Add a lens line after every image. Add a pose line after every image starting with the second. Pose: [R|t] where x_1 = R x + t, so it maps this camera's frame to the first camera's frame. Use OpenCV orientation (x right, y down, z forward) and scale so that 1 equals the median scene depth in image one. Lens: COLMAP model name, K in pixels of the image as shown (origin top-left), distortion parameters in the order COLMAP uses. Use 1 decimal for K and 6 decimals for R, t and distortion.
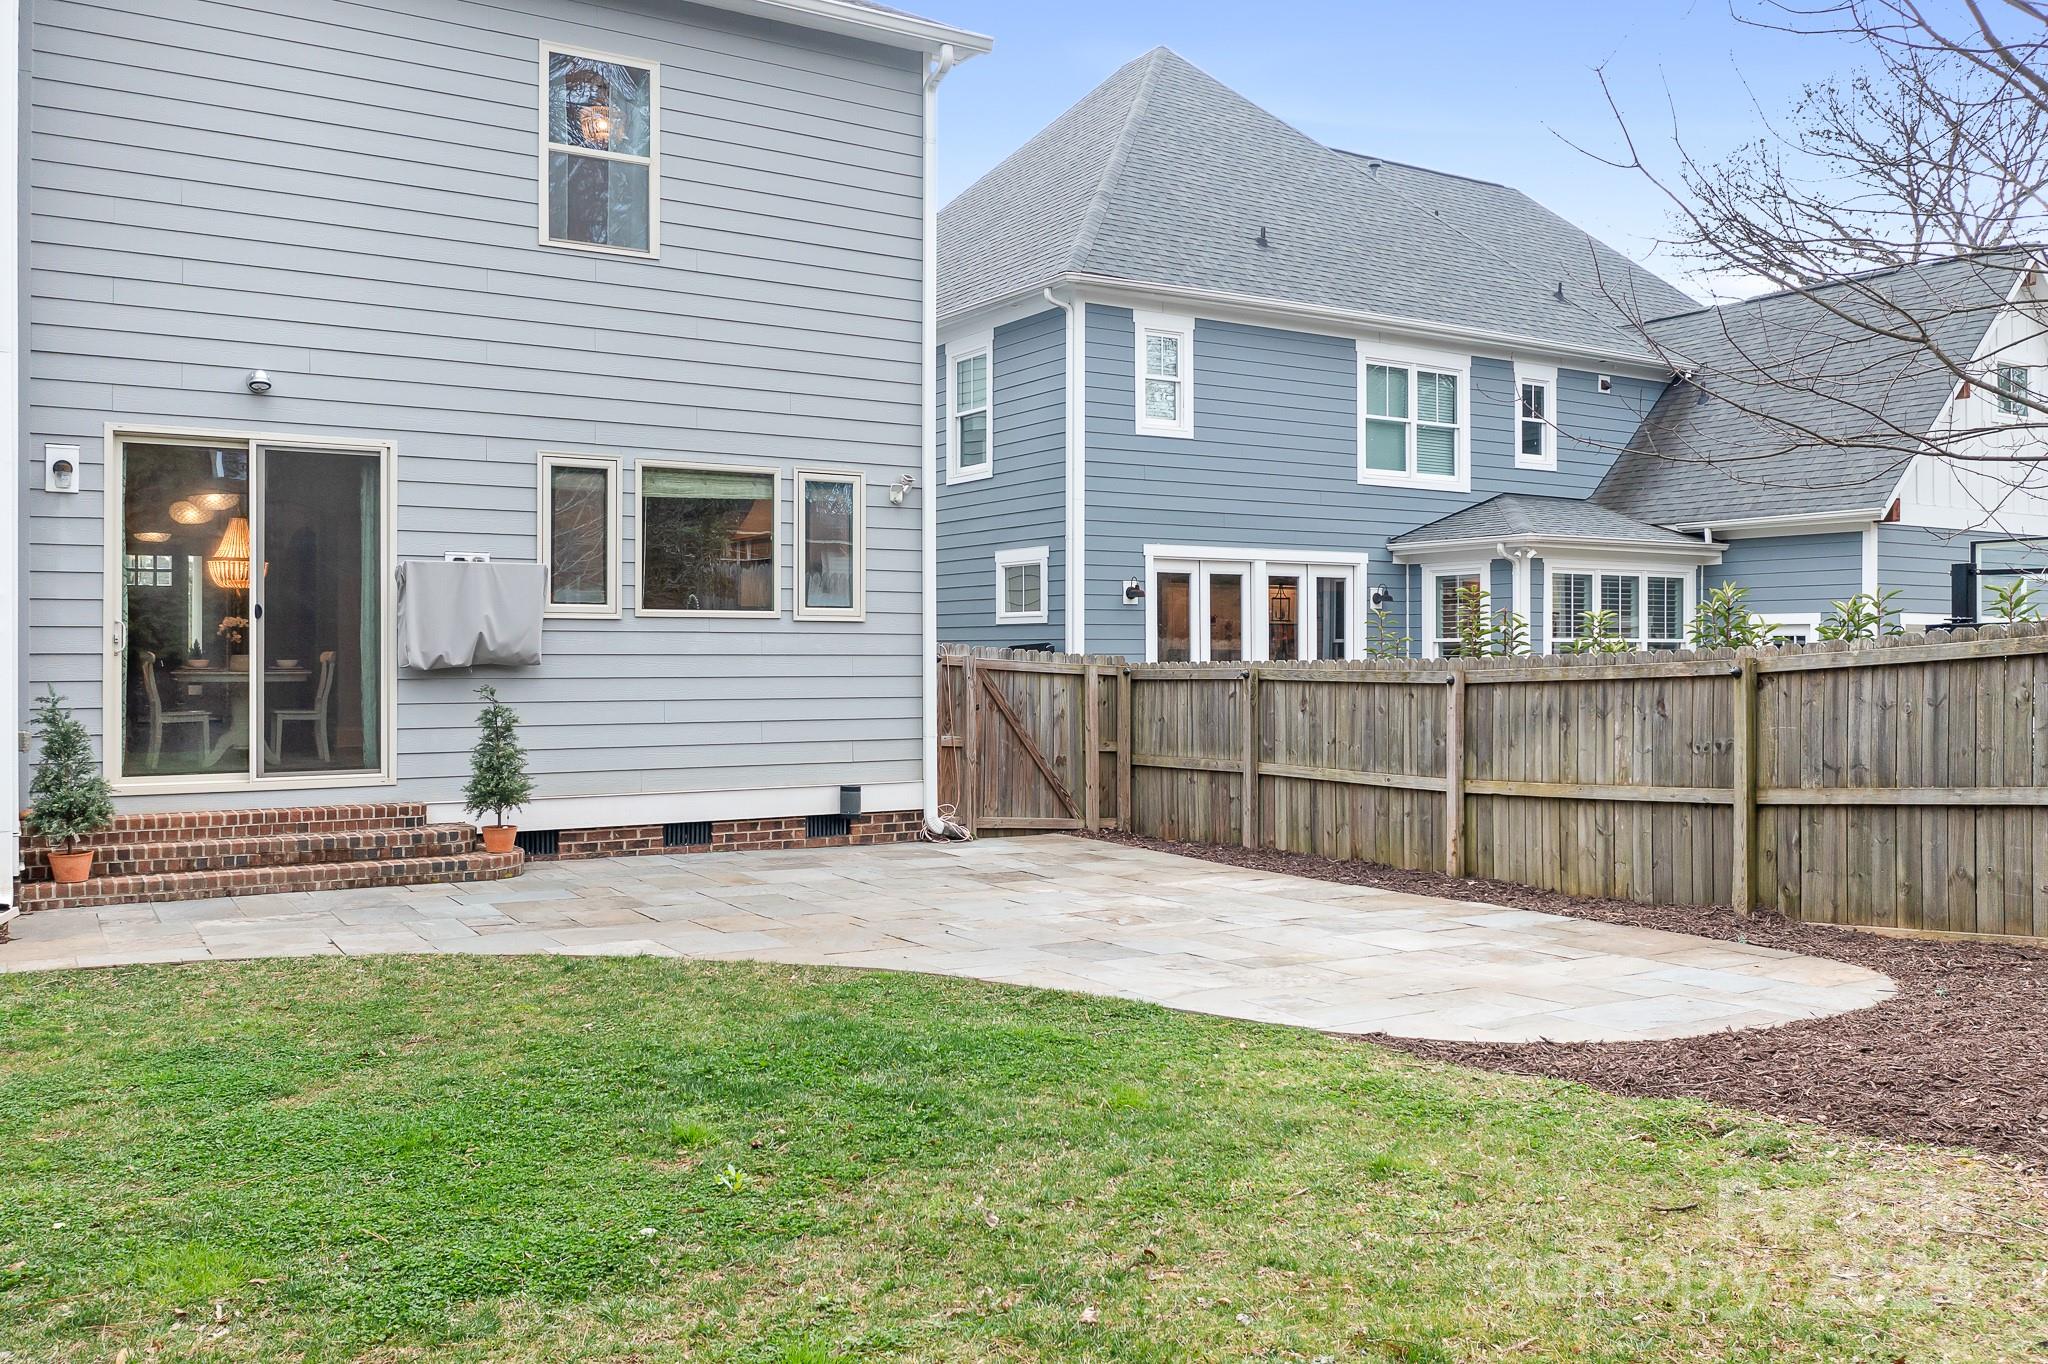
lens RADIAL K [[1616.2, 0, 1022.3], [0, 1616.2, 678.8], [0, 0, 1]] dist [-0.017480, 0.003694]
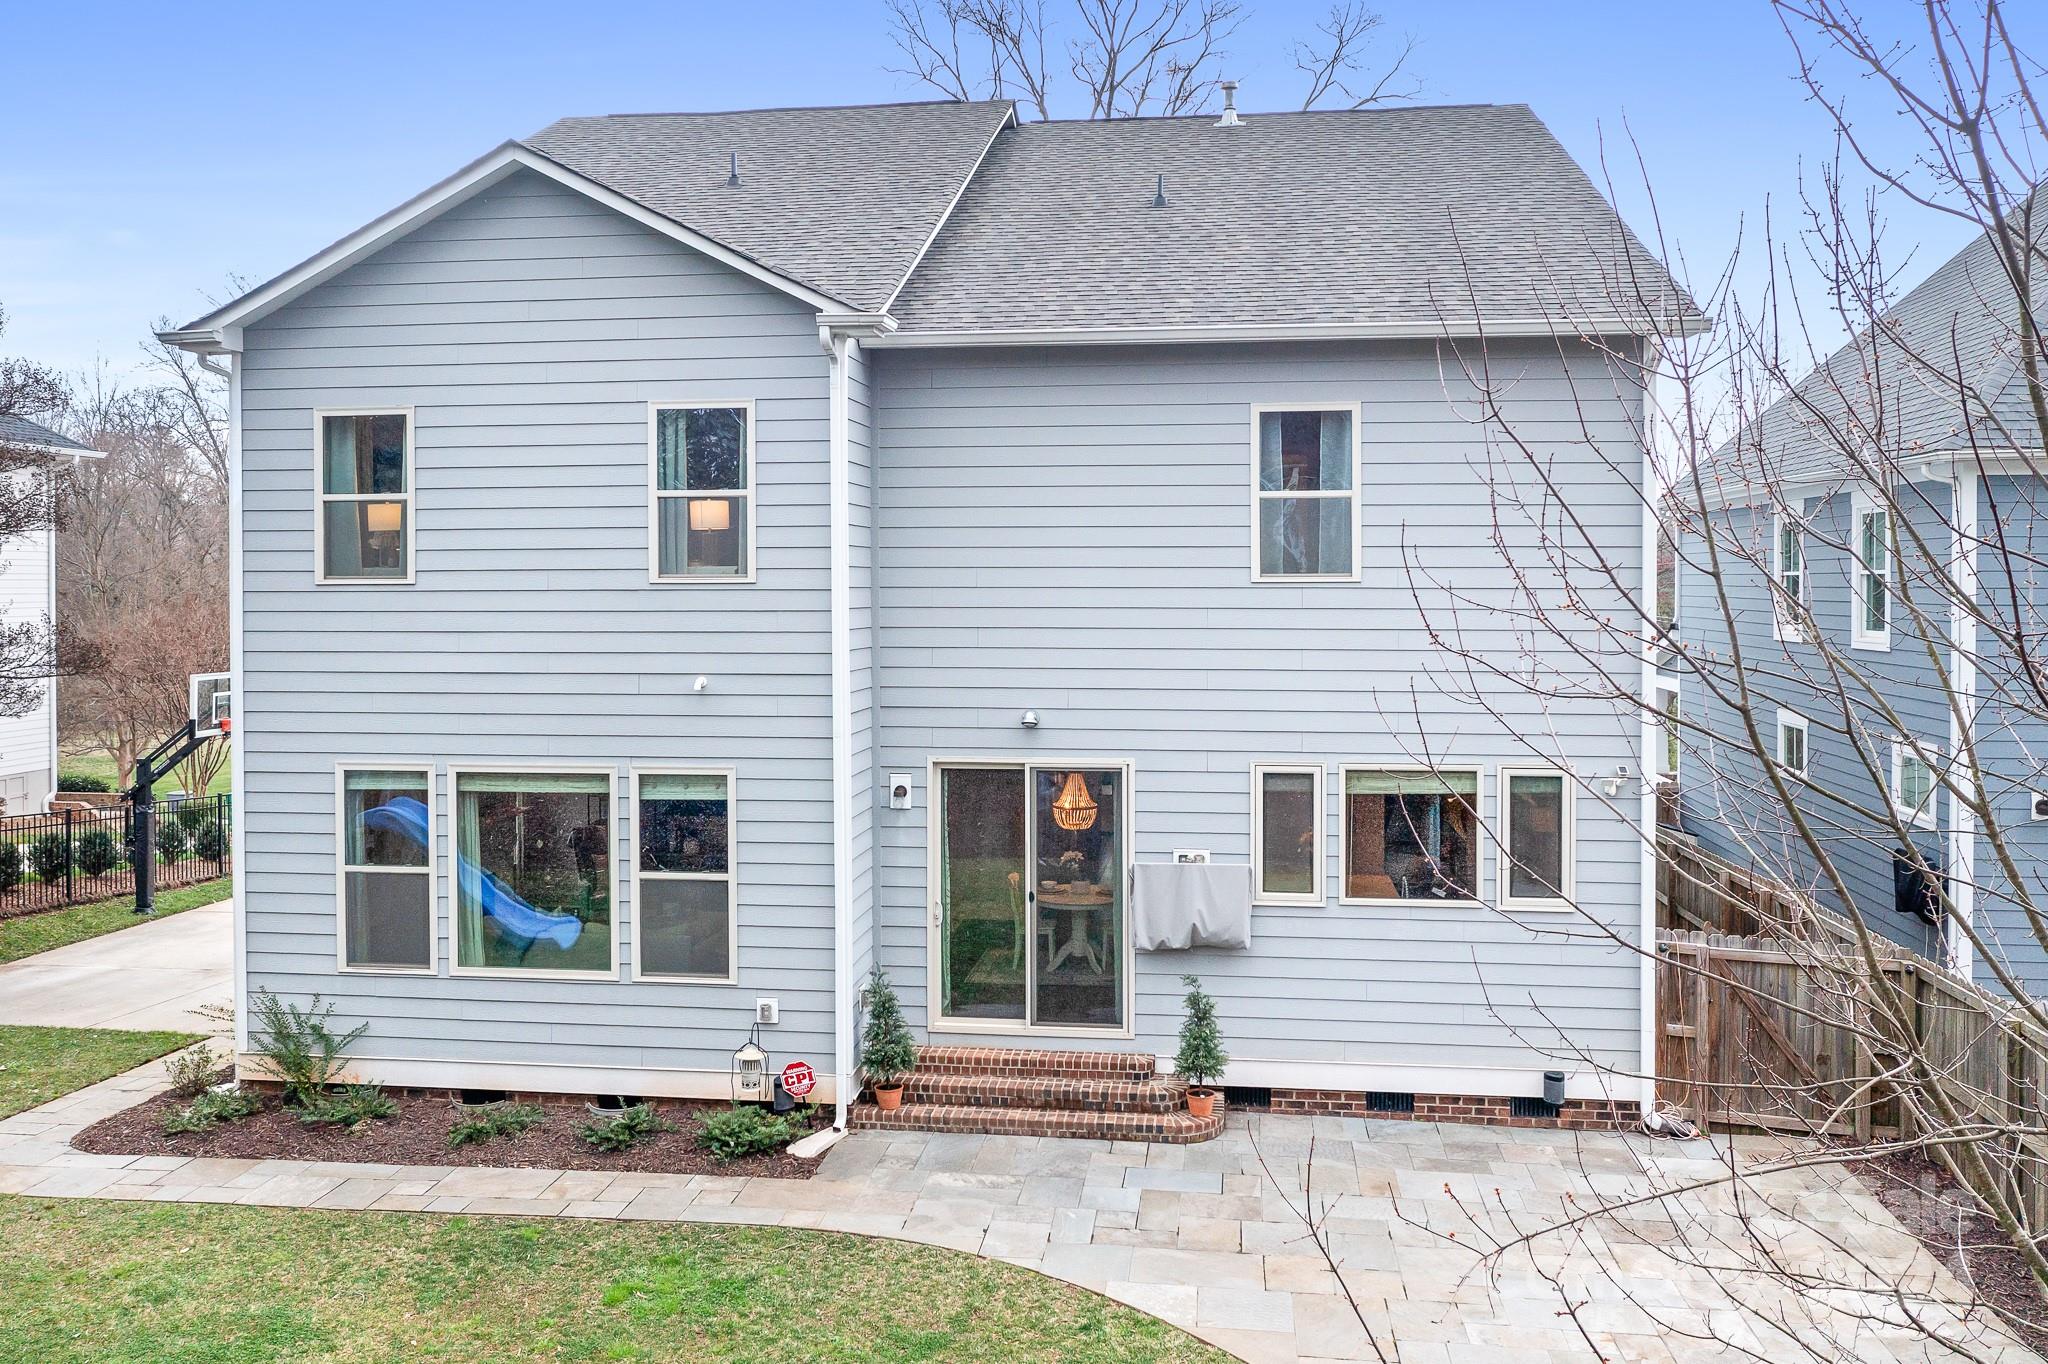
lens RADIAL K [[1616.2, 0, 1021.0], [0, 1616.2, 662.8], [0, 0, 1]] dist [-0.017480, 0.003694]
pose [[0.778135, 0.014411, -0.627932, 0.294142], [-0.006709, 0.999870, 0.014633, -0.226936], [0.628061, -0.007174, 0.778131, 0.001925]]
